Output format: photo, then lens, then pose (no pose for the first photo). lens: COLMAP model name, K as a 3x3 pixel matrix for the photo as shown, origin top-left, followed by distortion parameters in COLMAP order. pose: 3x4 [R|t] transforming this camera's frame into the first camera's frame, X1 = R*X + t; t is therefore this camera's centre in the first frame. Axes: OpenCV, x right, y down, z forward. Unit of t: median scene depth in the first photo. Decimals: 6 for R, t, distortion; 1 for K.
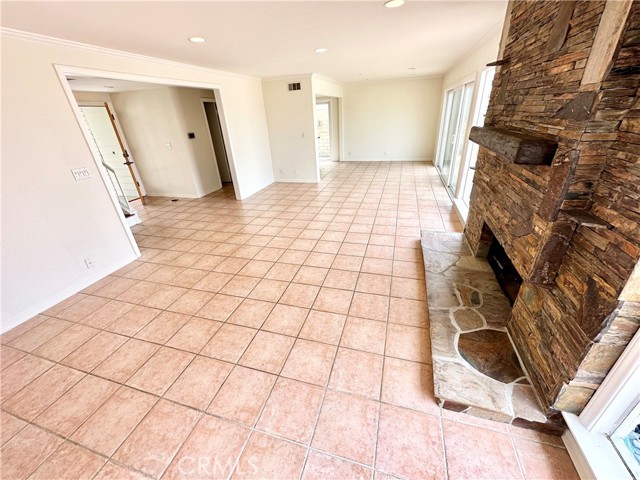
lens RADIAL K [[253.8, 0, 320.0], [0, 253.8, 240.0], [0, 0, 1]] dist [-0.001371, -0.000086]
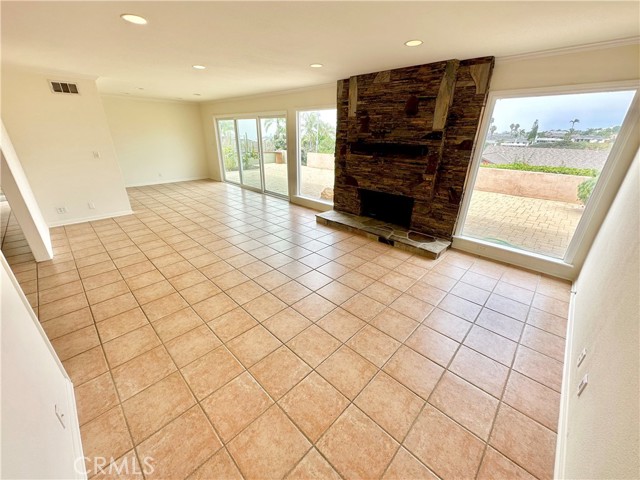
lens RADIAL K [[253.8, 0, 320.0], [0, 253.8, 240.0], [0, 0, 1]] dist [-0.001371, -0.000086]
pose [[0.453925, -0.287782, 0.843288, -1.253148], [0.360646, 0.924761, 0.121457, -0.108889], [-0.814792, 0.248996, 0.523559, 0.402083]]
